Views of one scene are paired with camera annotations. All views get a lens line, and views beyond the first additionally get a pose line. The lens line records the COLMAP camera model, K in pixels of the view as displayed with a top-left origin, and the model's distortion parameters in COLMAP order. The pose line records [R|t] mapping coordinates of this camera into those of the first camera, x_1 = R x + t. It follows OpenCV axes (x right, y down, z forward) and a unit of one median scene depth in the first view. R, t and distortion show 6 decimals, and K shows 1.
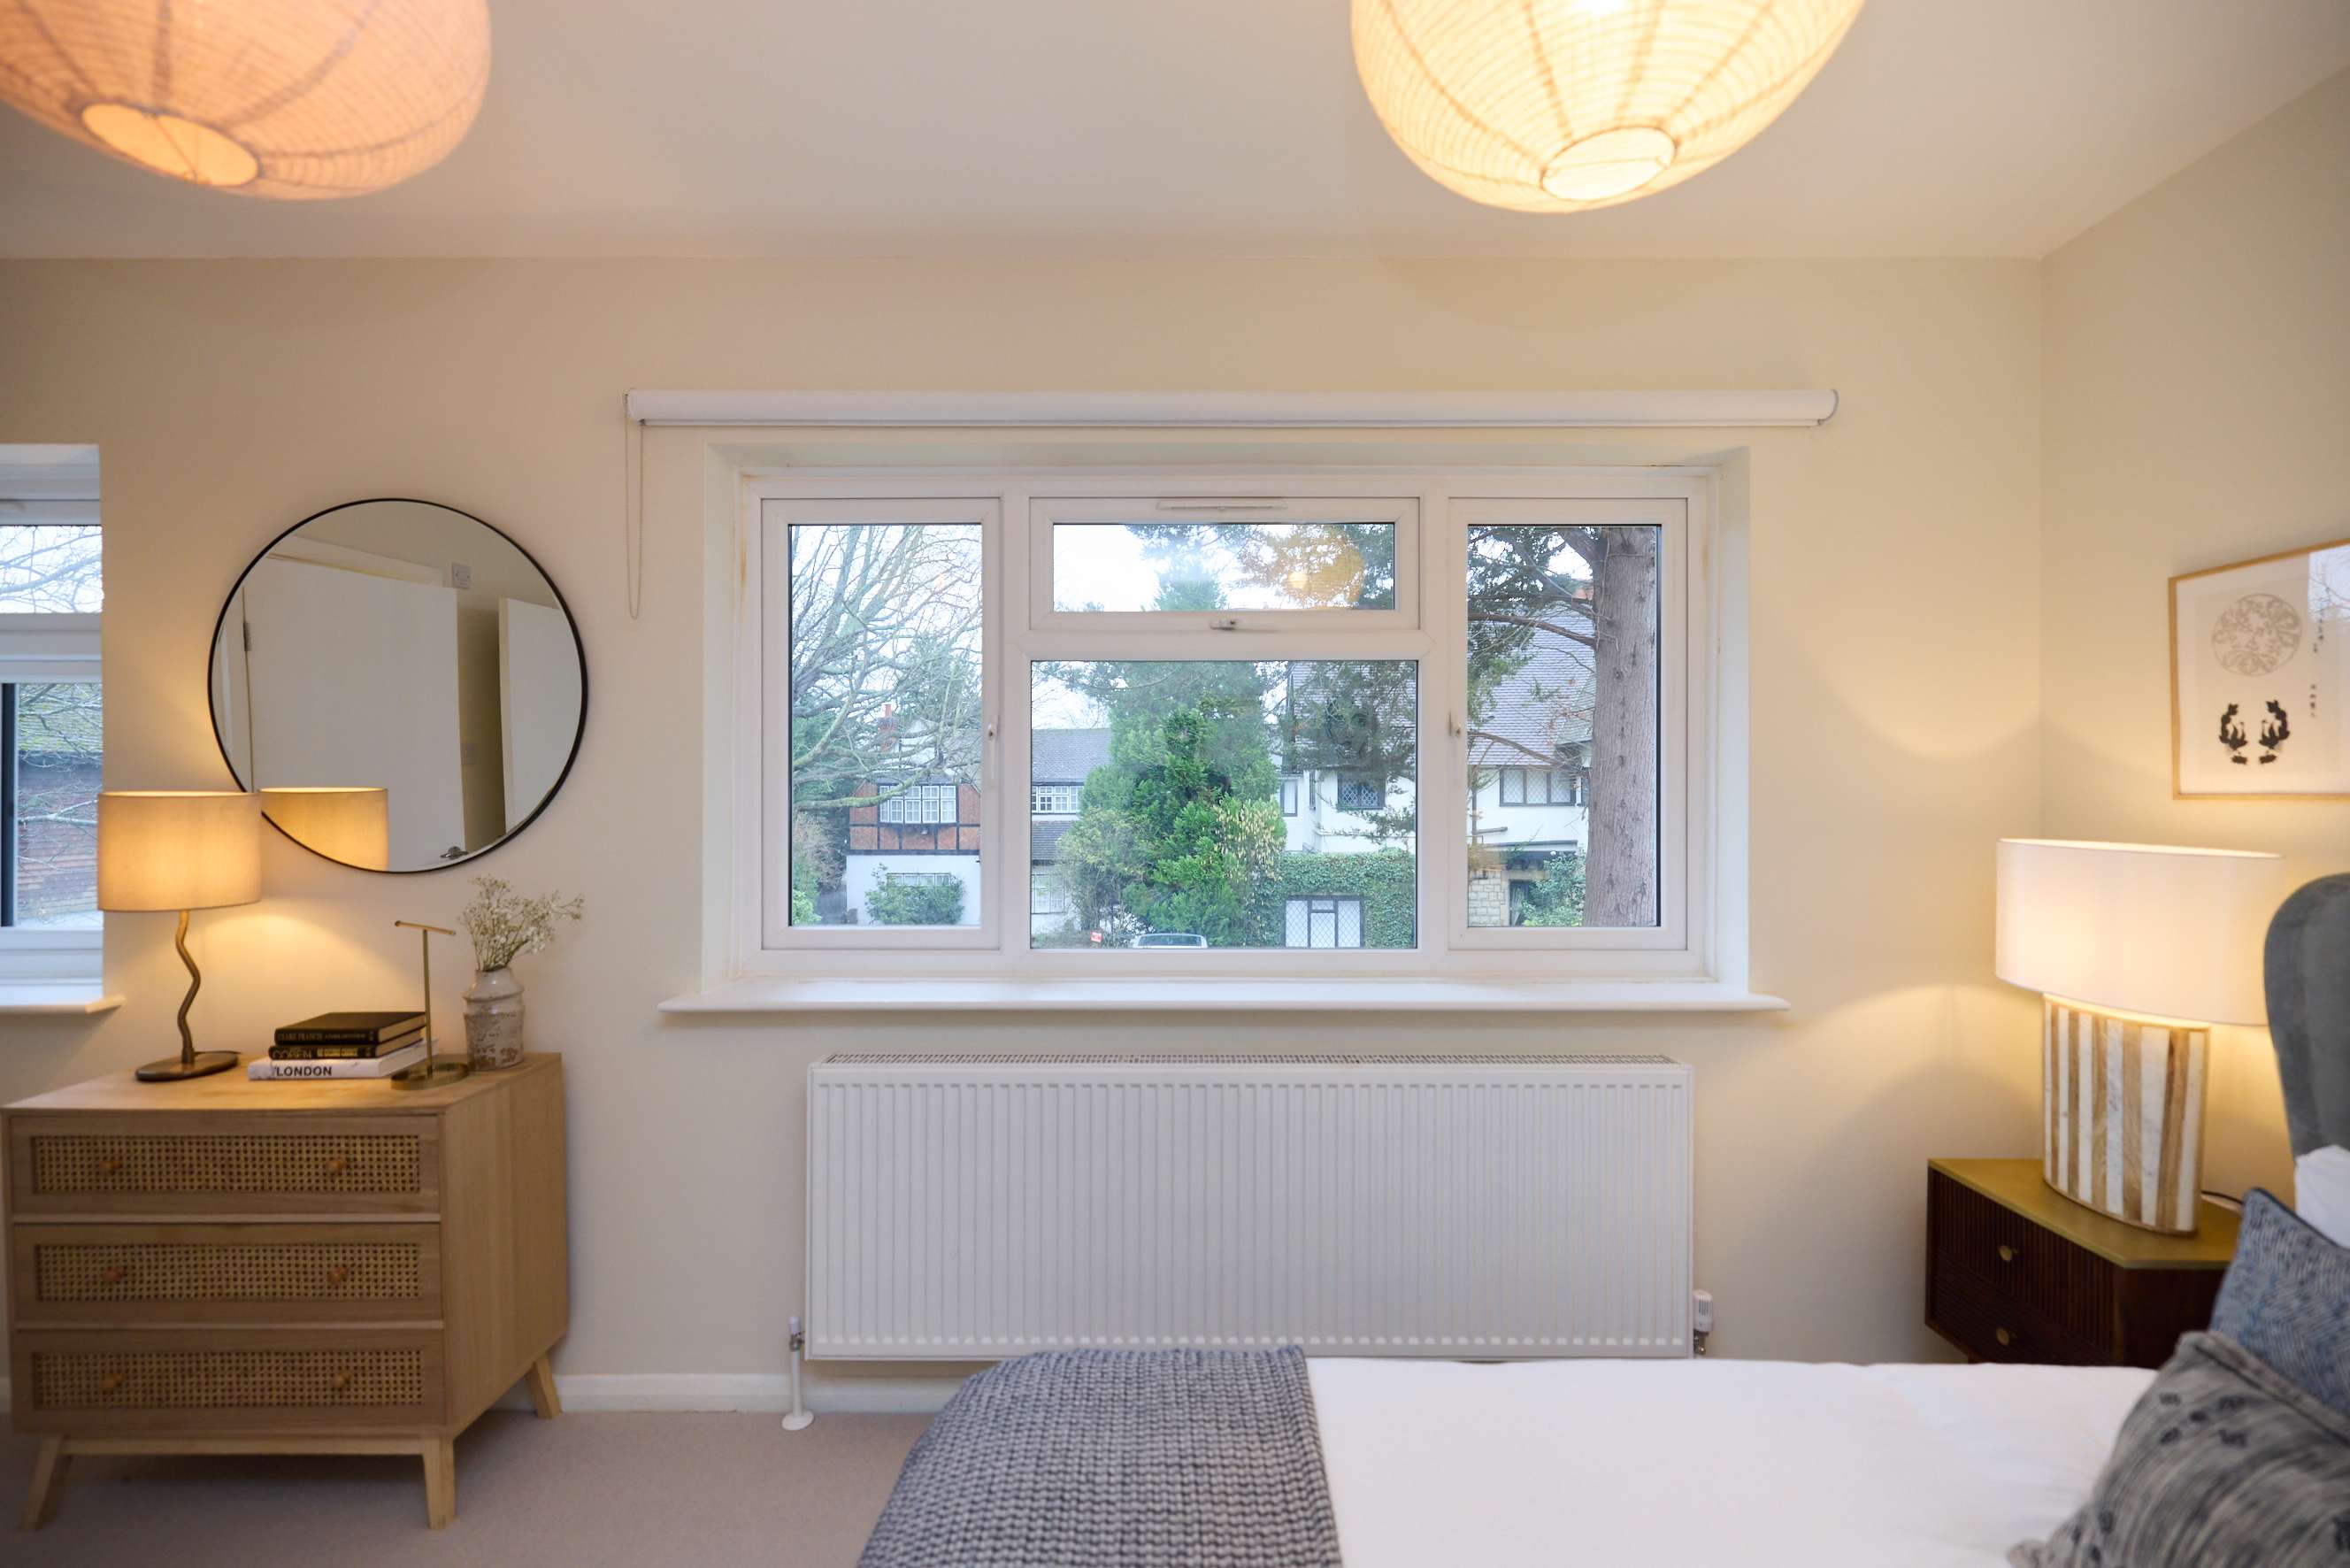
lens RADIAL K [[1009.5, 0, 1175.0], [0, 1009.5, 784.0], [0, 0, 1]] dist [0.000725, 0.000174]
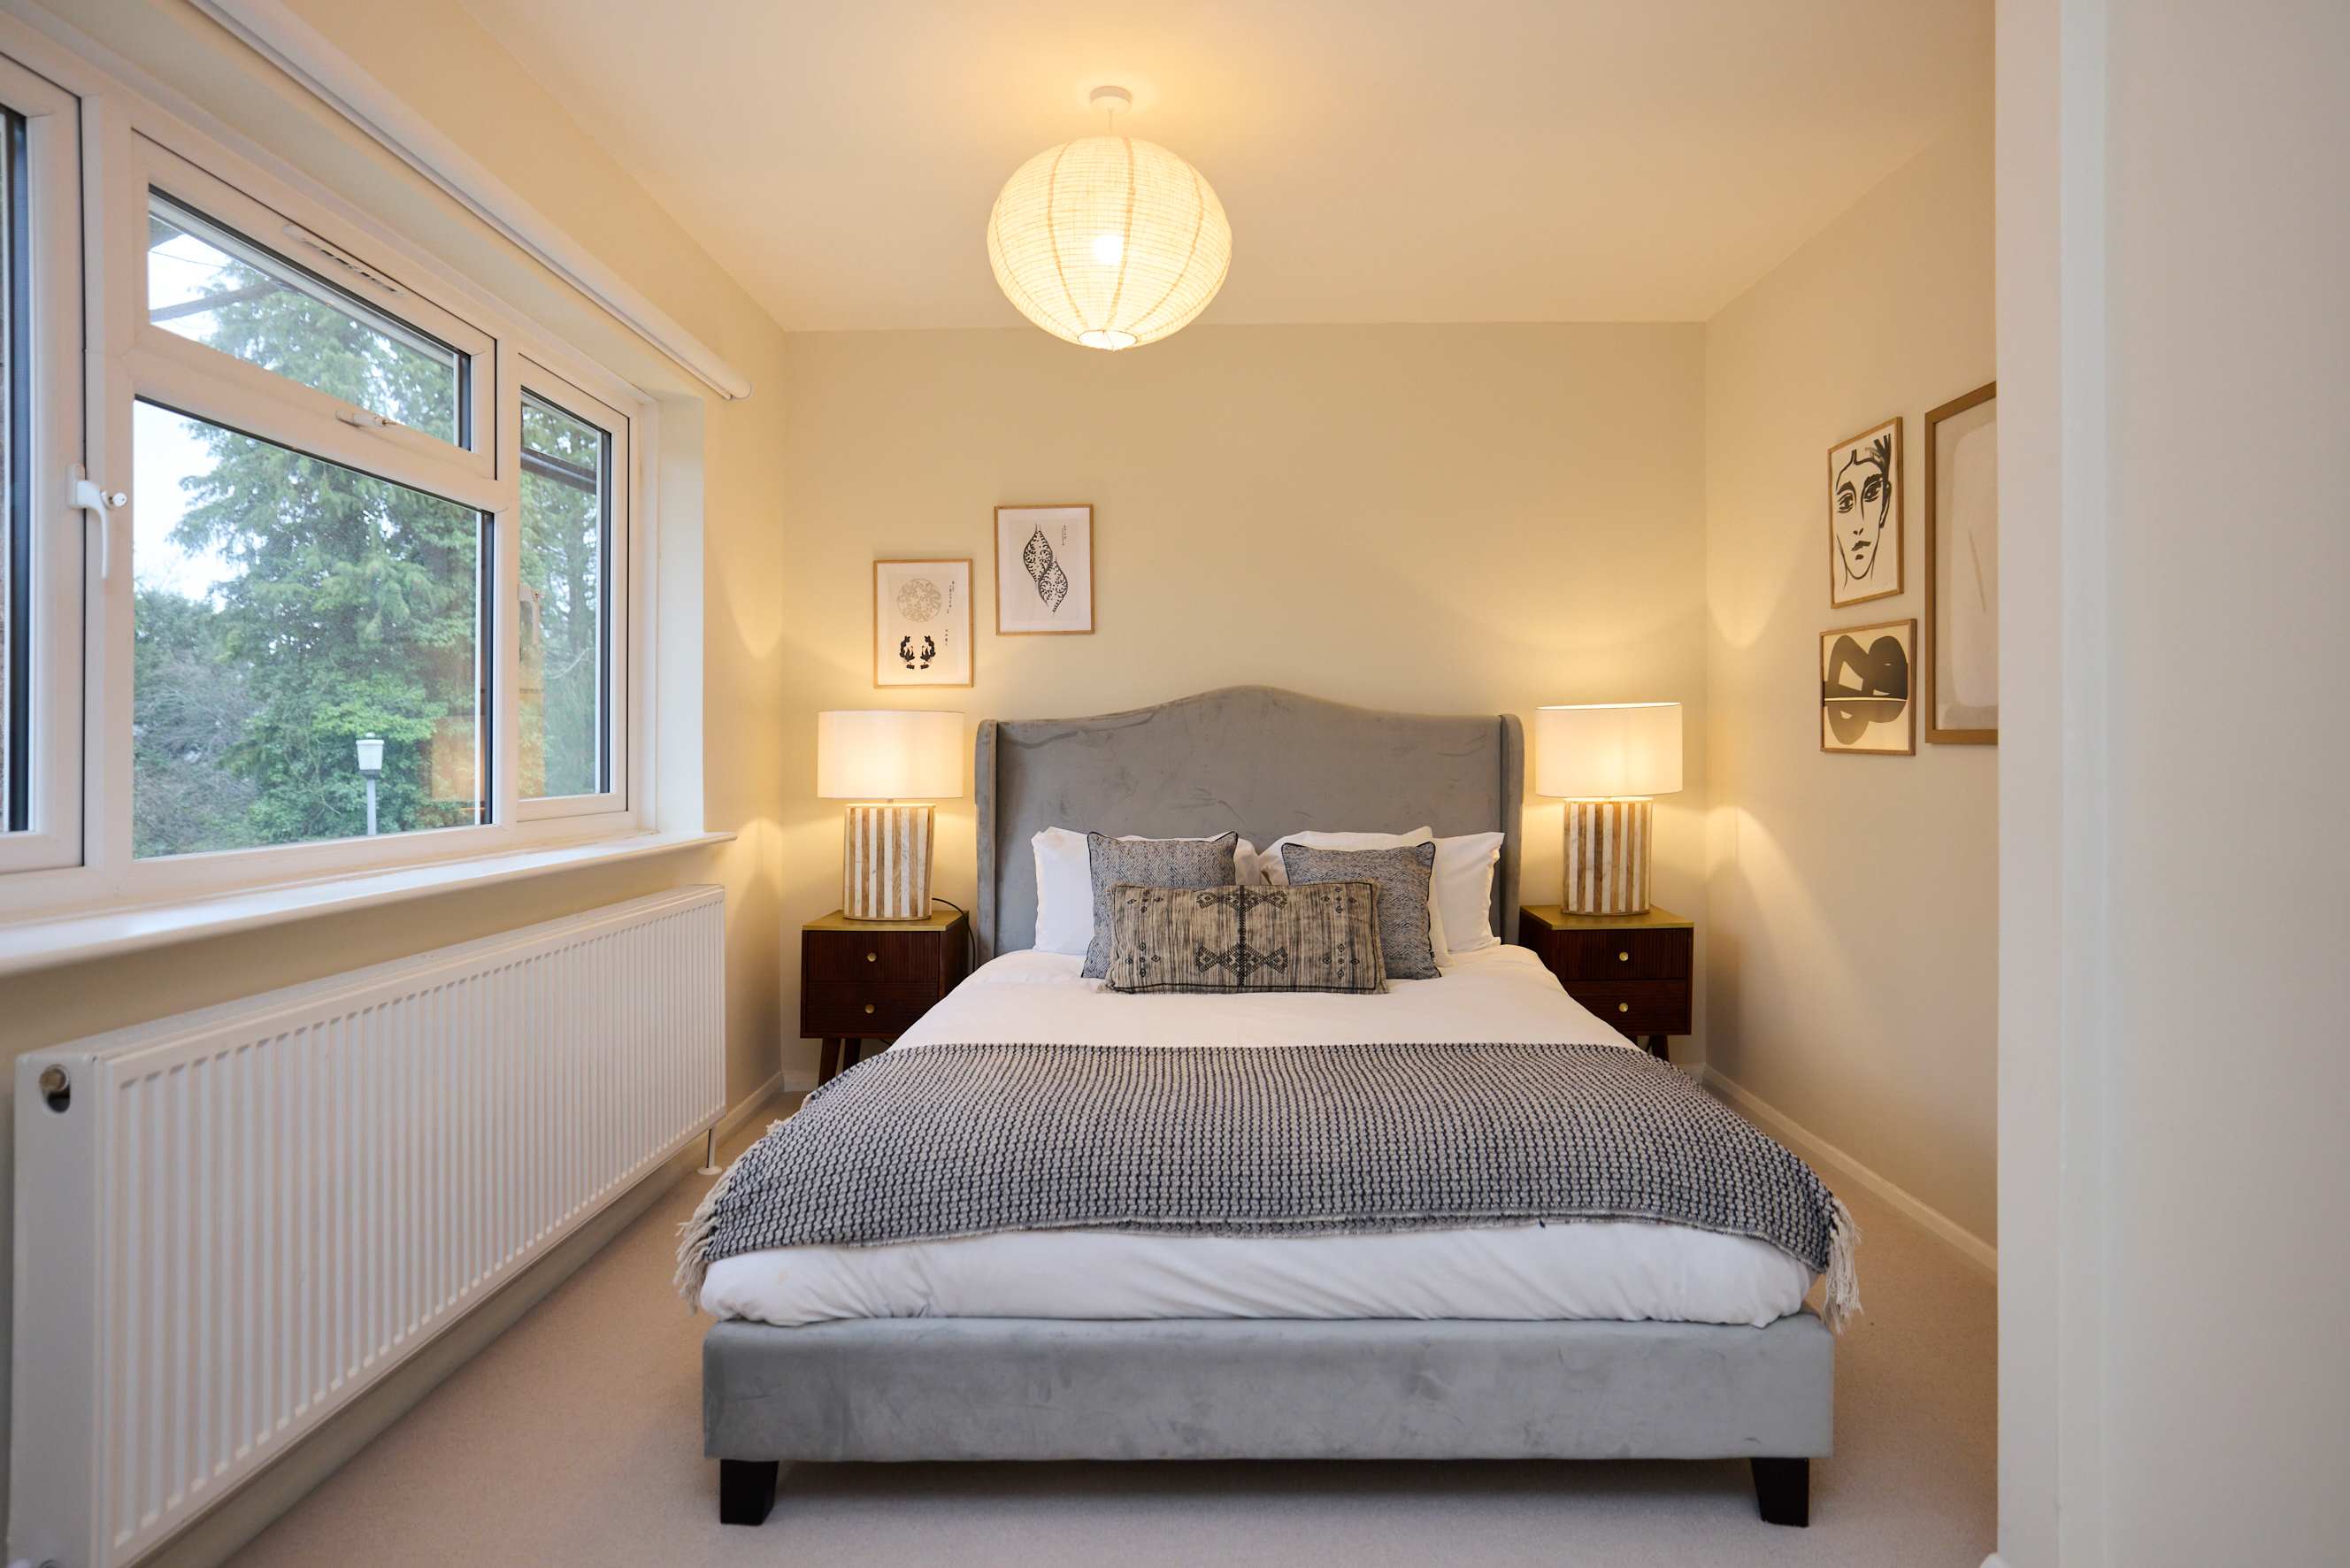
lens RADIAL K [[1231.1, 0, 1227.1], [0, 1231.1, 741.2], [0, 0, 1]] dist [-0.033009, 0.021981]
pose [[-0.009147, 0.004293, 0.999949, -1.188632], [0.002681, 0.999987, -0.004269, 0.122766], [-0.999955, 0.002642, -0.009158, 0.441716]]
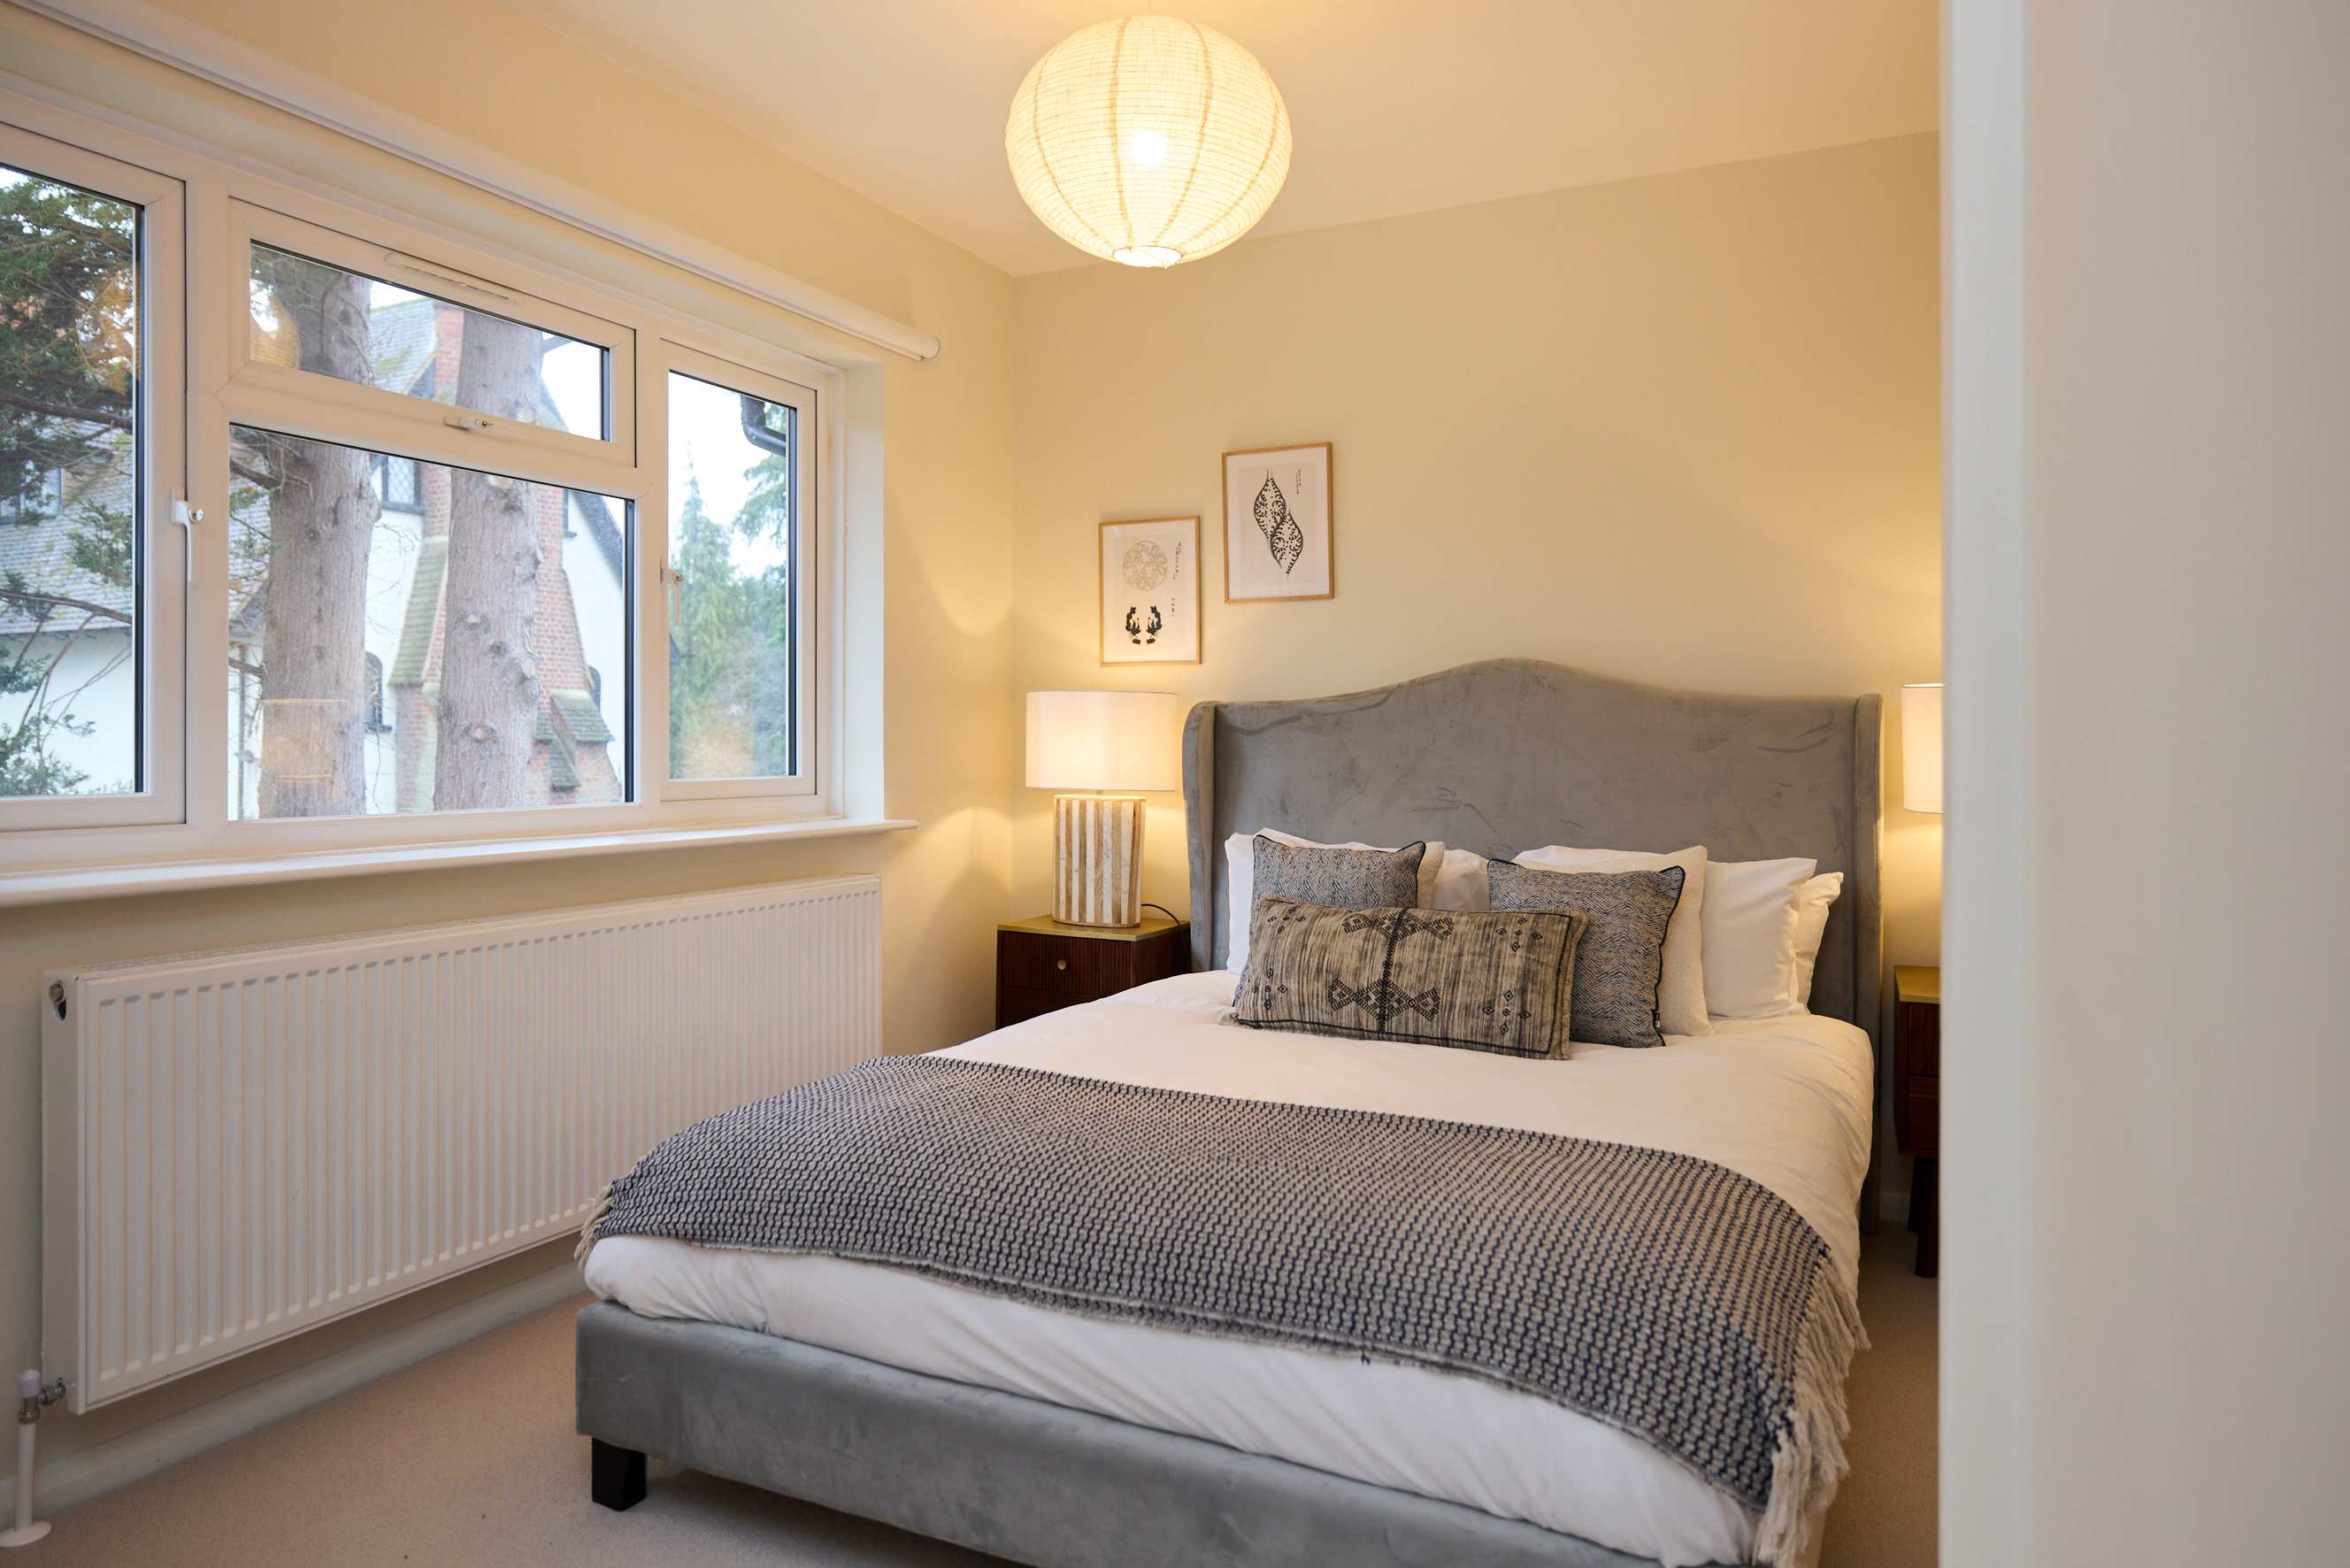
lens RADIAL K [[1492.8, 0, 1172.8], [0, 1492.8, 739.1], [0, 0, 1]] dist [-0.002672, -0.000713]
pose [[0.430617, -0.000965, 0.902534, -1.090894], [-0.007626, 0.999960, 0.004708, 0.121334], [-0.902503, -0.008910, 0.430592, -0.090892]]
